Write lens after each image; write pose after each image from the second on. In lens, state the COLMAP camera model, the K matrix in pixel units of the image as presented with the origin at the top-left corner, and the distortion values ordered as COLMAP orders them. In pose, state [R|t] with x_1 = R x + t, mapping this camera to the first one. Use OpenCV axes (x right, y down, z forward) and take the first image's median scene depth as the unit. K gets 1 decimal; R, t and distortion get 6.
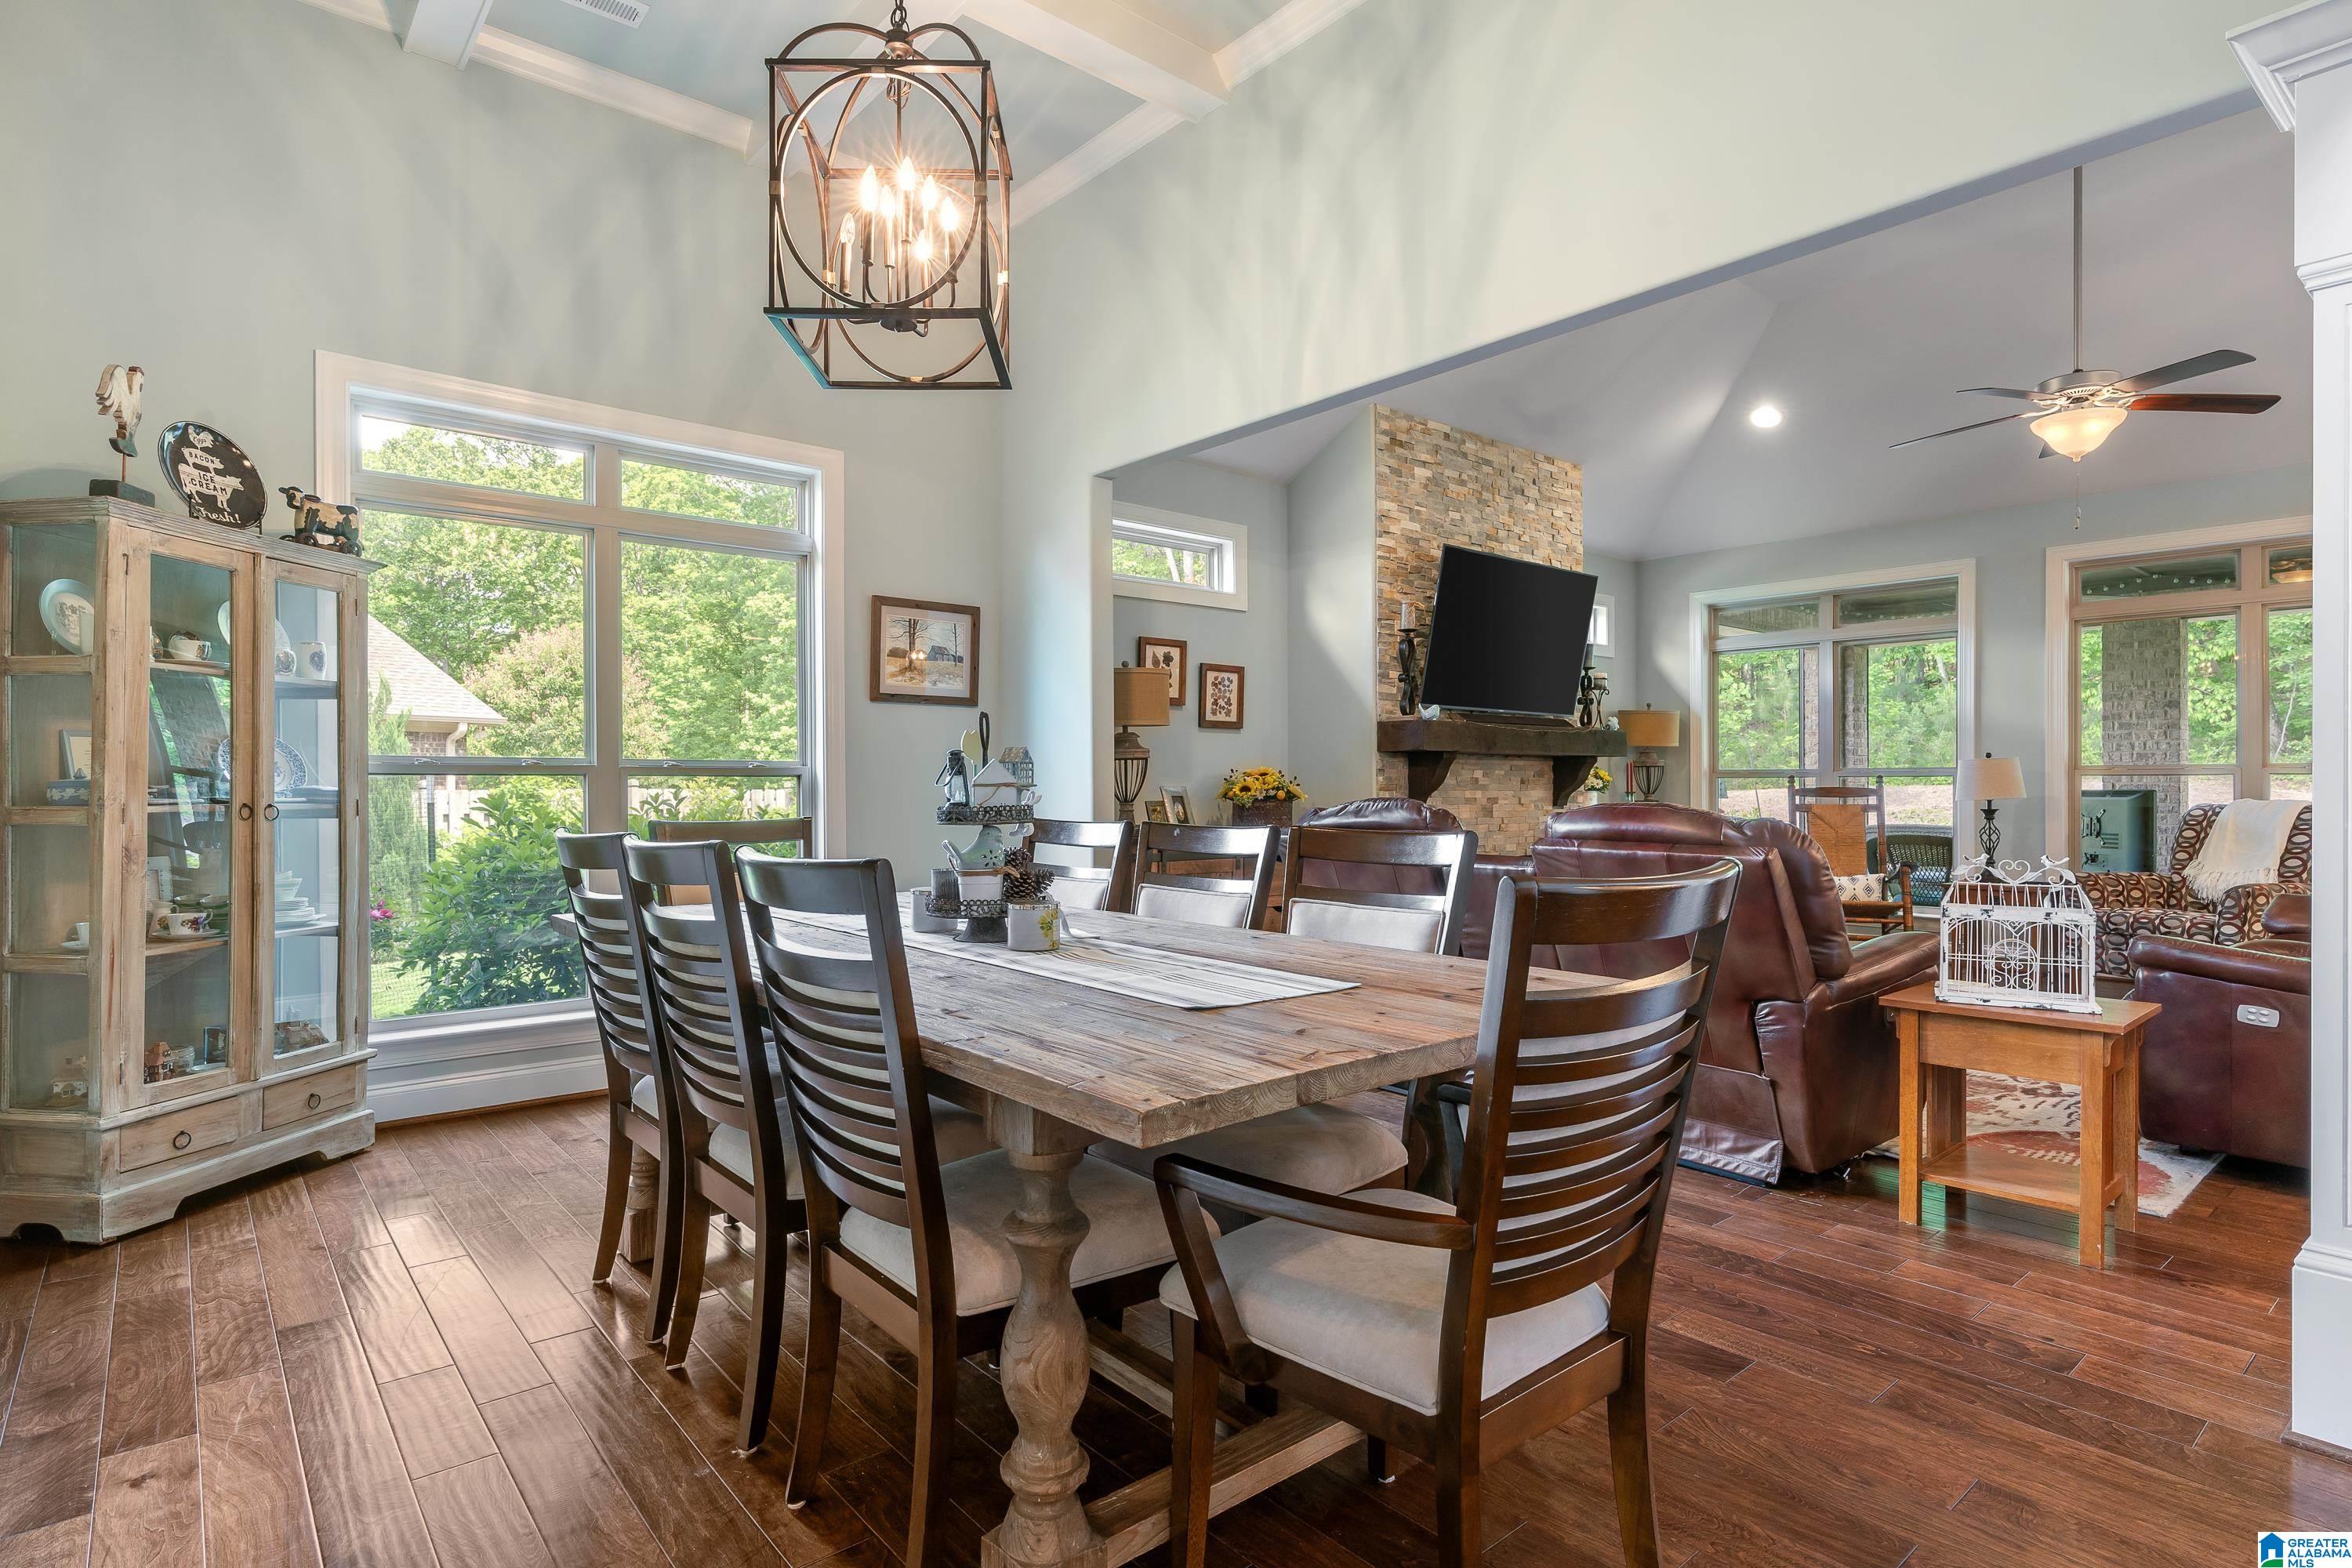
lens RADIAL K [[1202.4, 0, 1183.4], [0, 1202.4, 783.0], [0, 0, 1]] dist [0.000567, 0.000985]
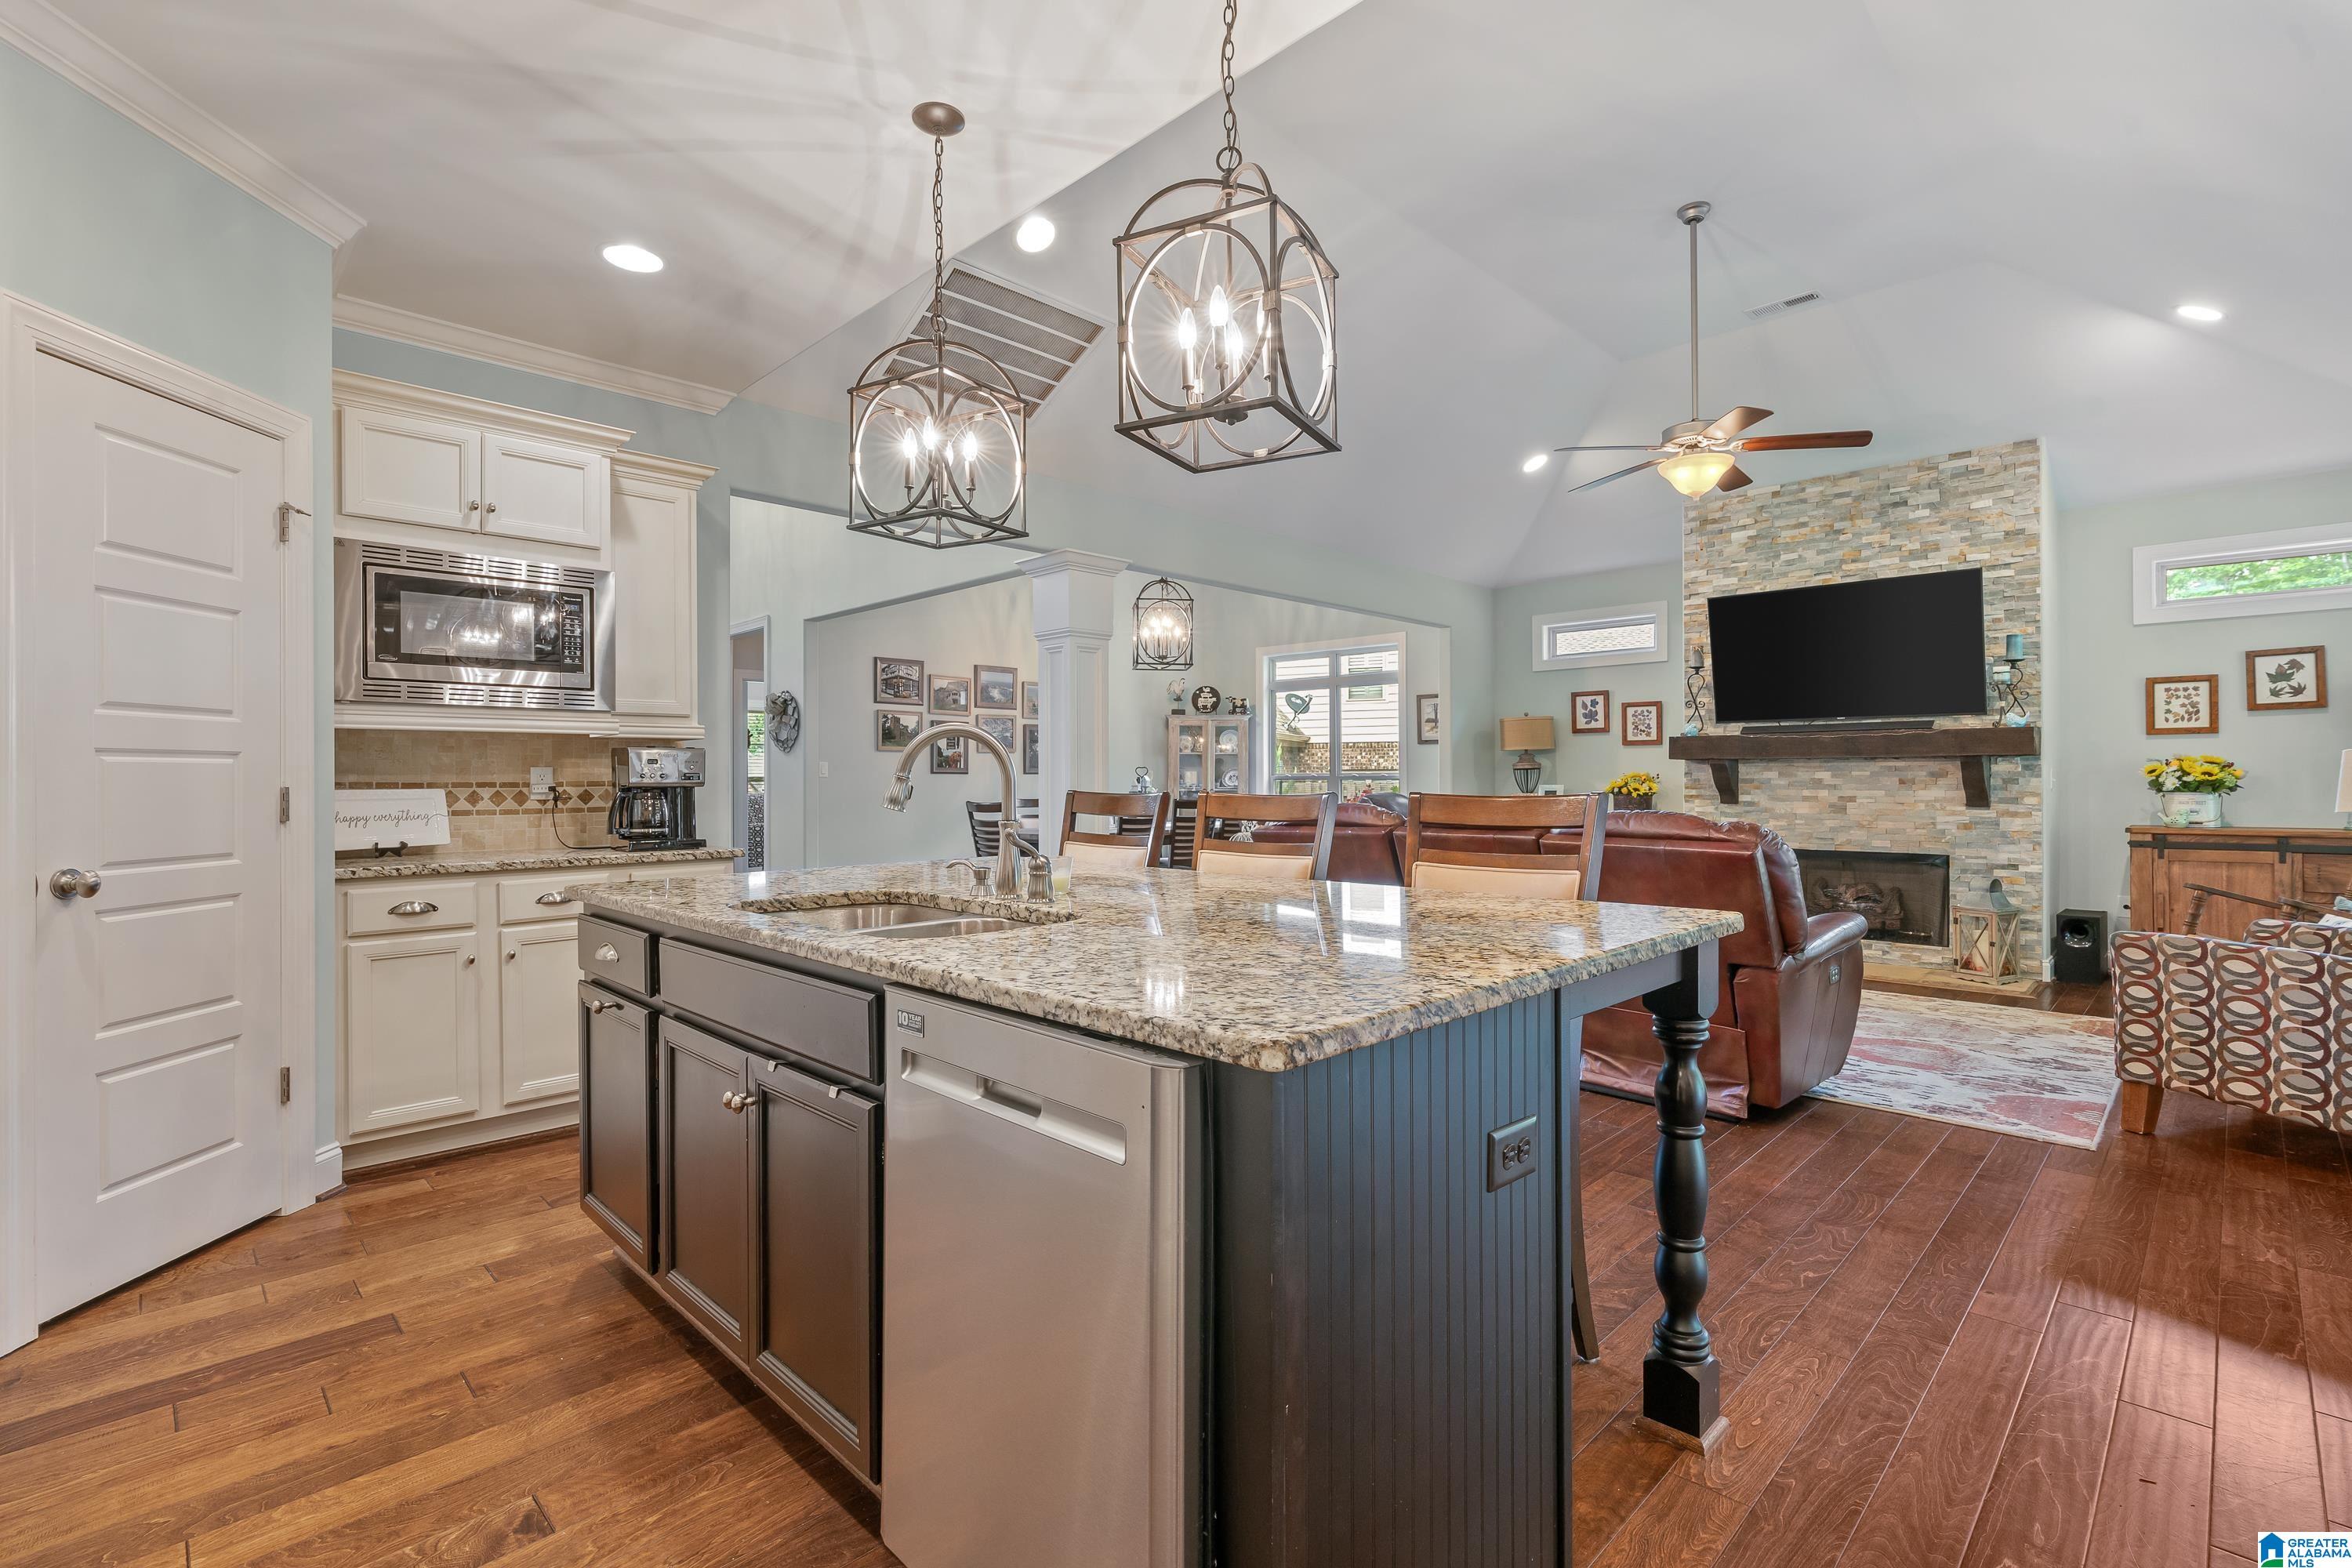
lens RADIAL K [[1078.2, 0, 1181.2], [0, 1078.2, 774.9], [0, 0, 1]] dist [-0.008666, 0.005163]
pose [[0.086505, -0.001994, -0.996249, 1.245741], [0.006100, 0.999980, -0.001472, -0.010336], [0.996233, -0.005950, 0.086515, 0.317784]]
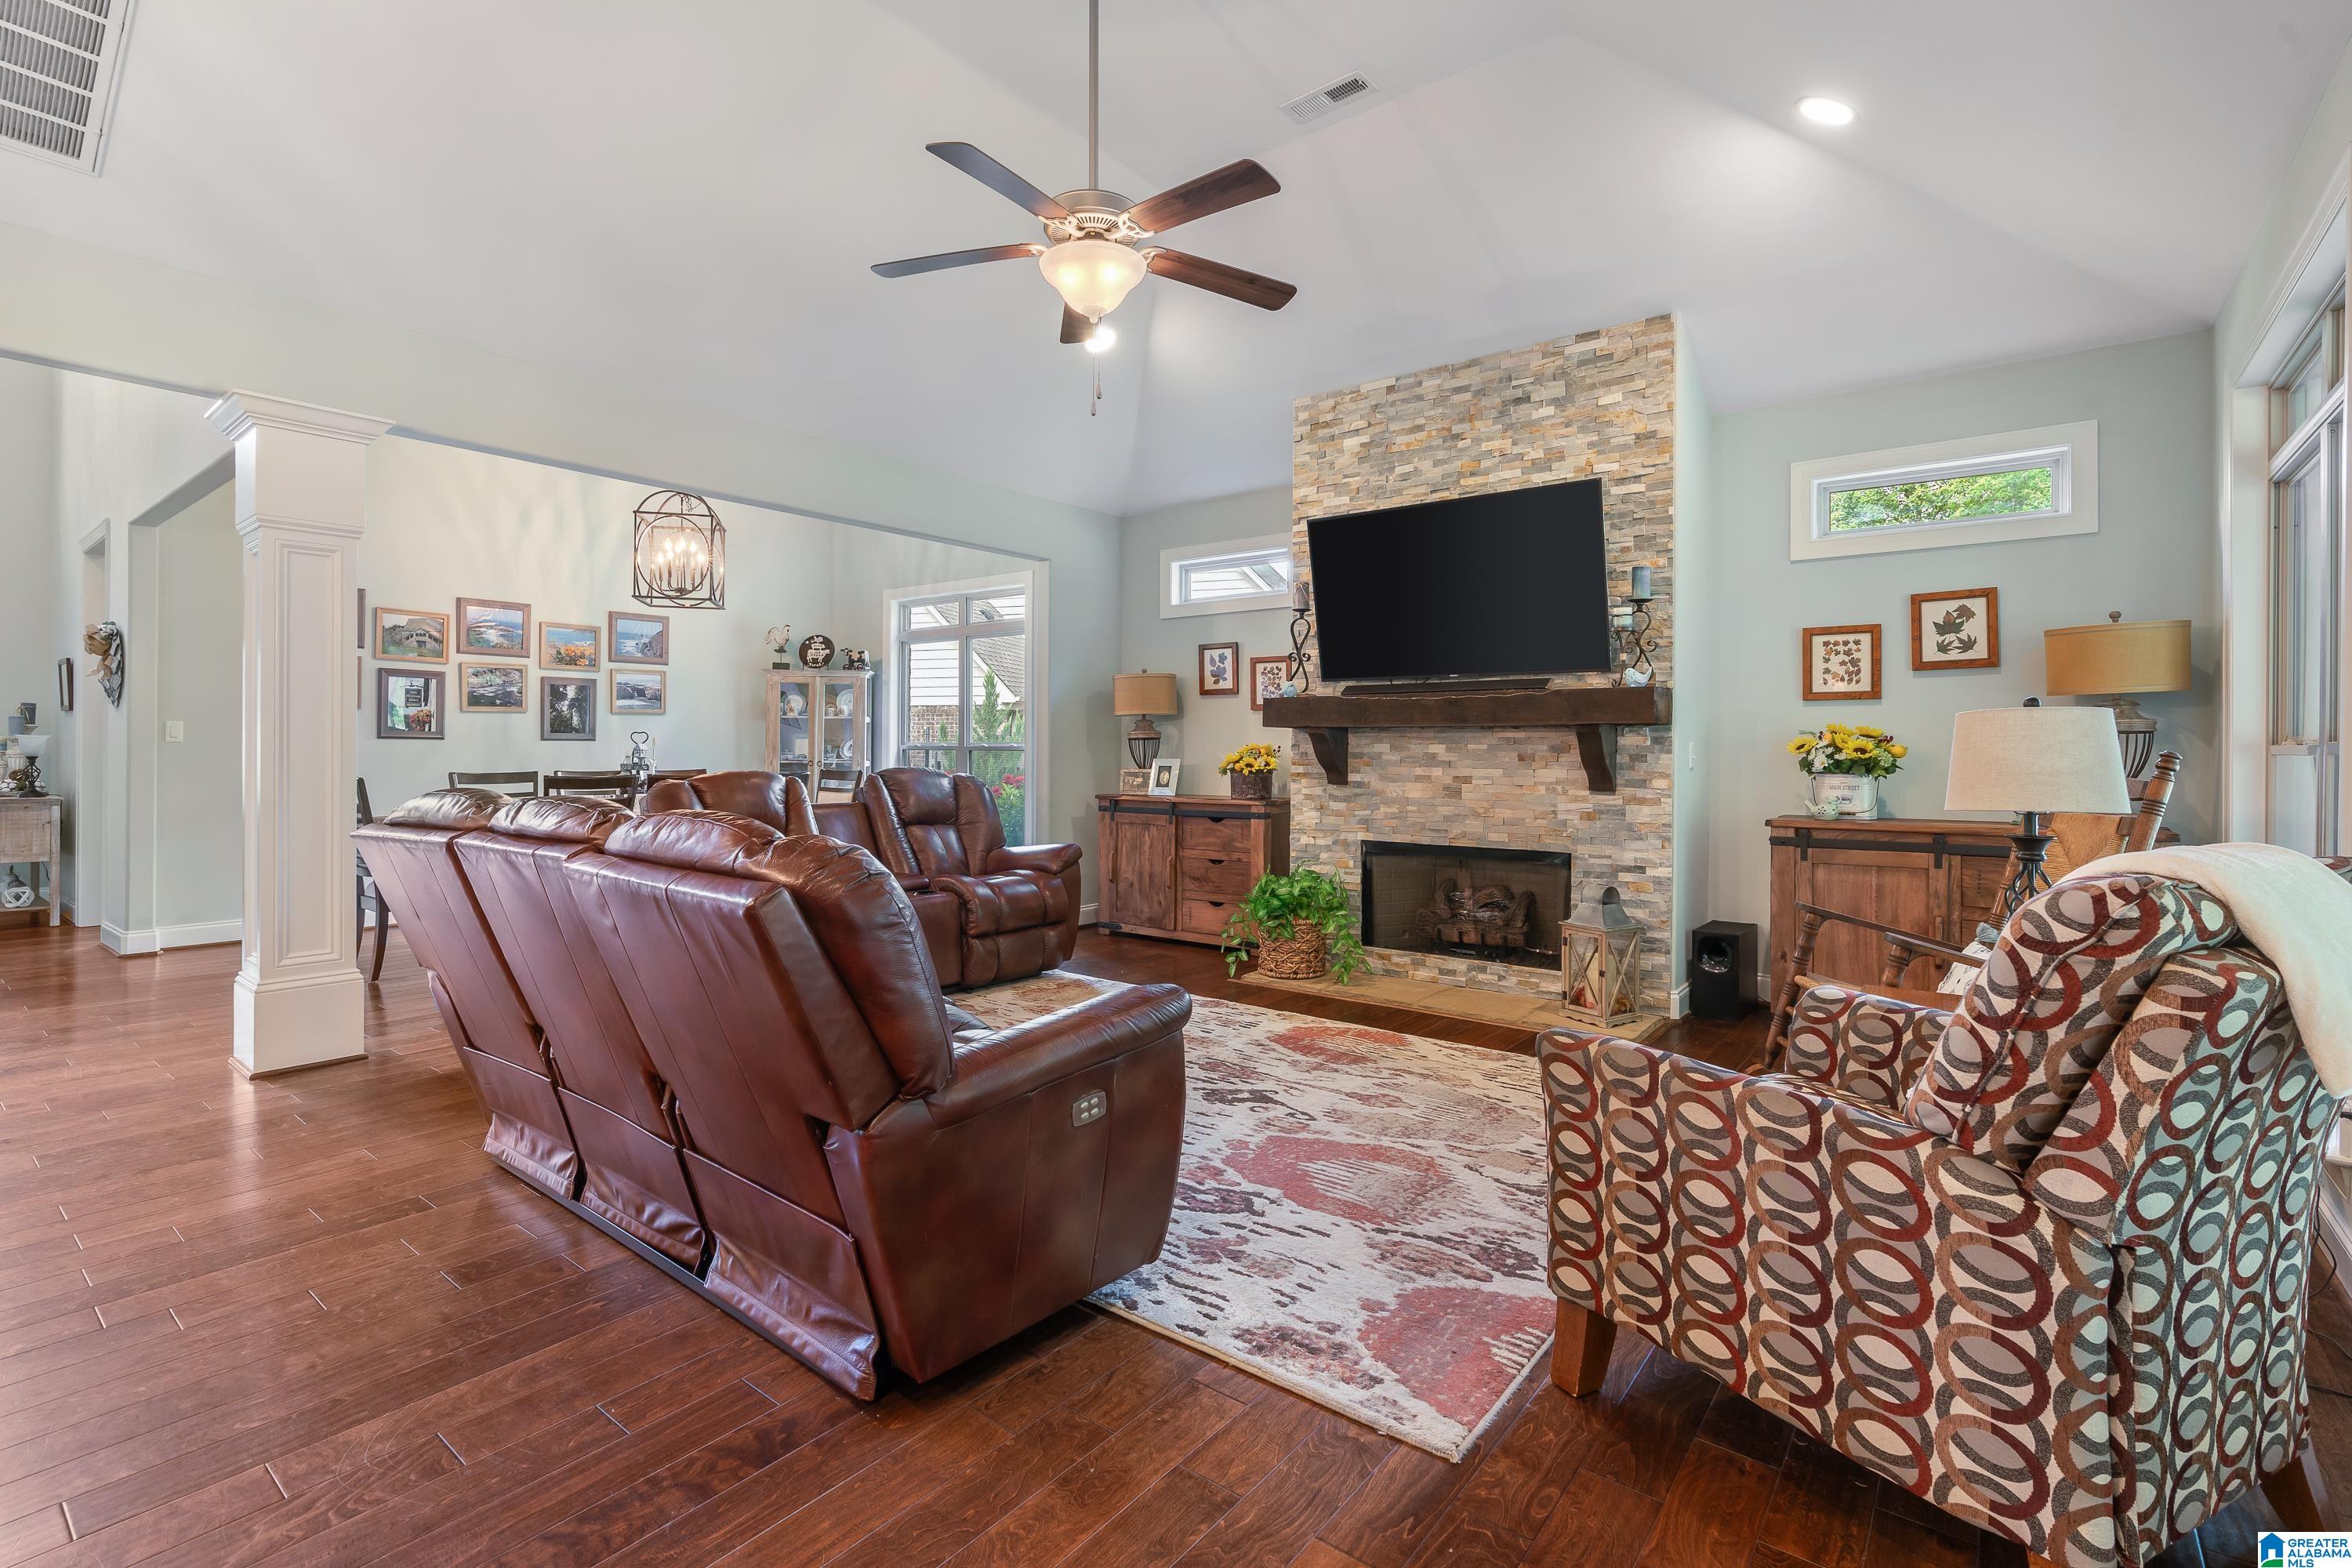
lens RADIAL K [[1078.2, 0, 1182.2], [0, 1078.2, 751.3], [0, 0, 1]] dist [-0.008666, 0.005163]
pose [[0.202531, 0.003656, -0.979269, 1.019233], [-0.001965, 0.999993, 0.003327, -0.008133], [0.979274, 0.001250, 0.202537, 0.676427]]
